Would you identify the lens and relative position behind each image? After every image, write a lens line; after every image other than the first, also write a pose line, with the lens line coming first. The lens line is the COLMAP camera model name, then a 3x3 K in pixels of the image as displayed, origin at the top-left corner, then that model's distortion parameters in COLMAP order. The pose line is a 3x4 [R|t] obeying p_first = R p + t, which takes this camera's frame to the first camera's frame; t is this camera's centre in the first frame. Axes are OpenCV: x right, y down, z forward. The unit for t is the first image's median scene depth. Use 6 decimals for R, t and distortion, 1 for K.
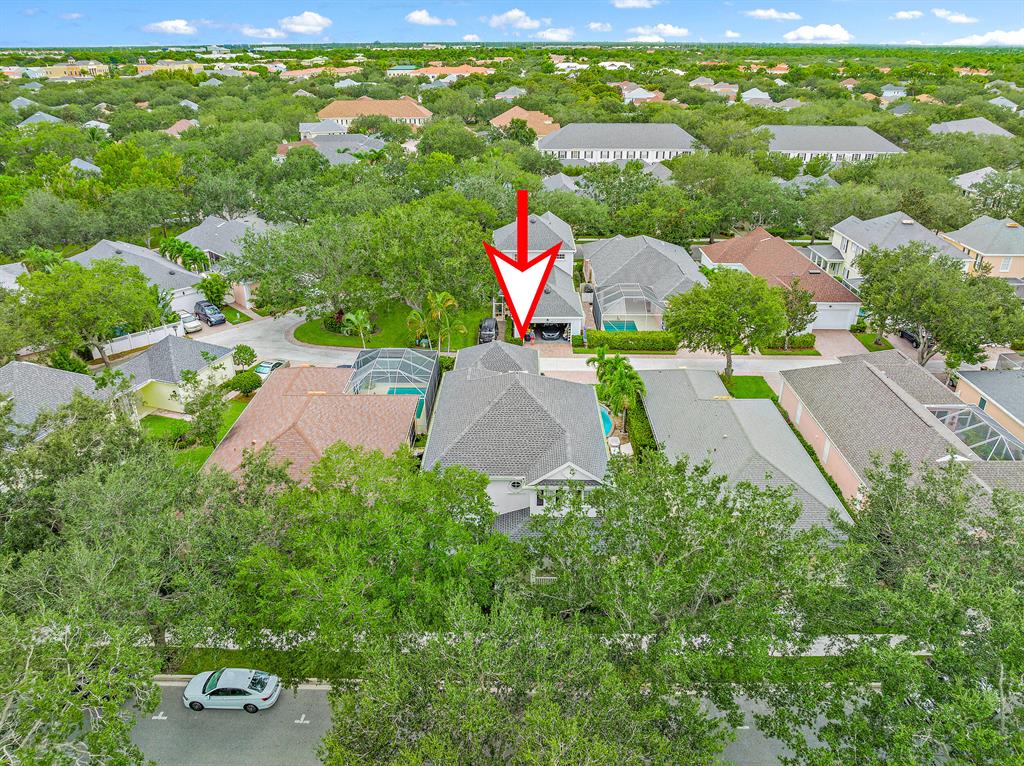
lens RADIAL K [[720.8, 0, 512.0], [0, 720.8, 383.0], [0, 0, 1]] dist [-0.035406, -0.001917]
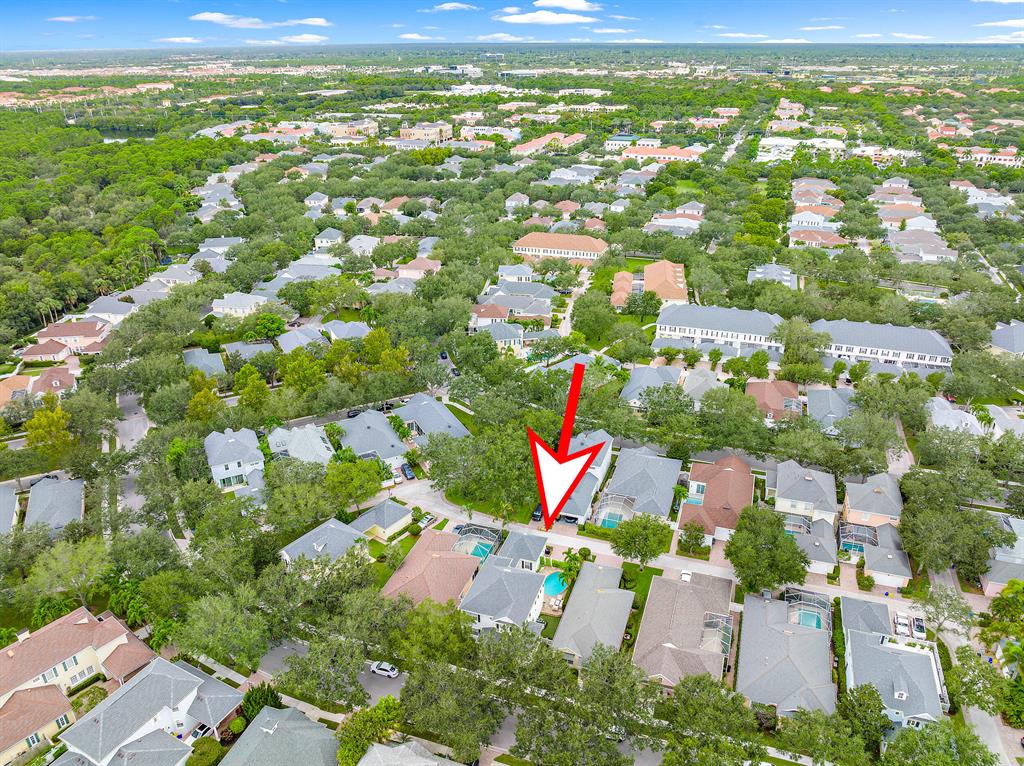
lens RADIAL K [[735.3, 0, 512.0], [0, 735.3, 383.0], [0, 0, 1]] dist [-0.034648, -0.001486]
pose [[0.950050, 0.129477, -0.283972, 0.460445], [-0.129774, 0.991383, 0.017851, -0.490965], [0.283836, 0.019892, 0.958666, -1.008827]]
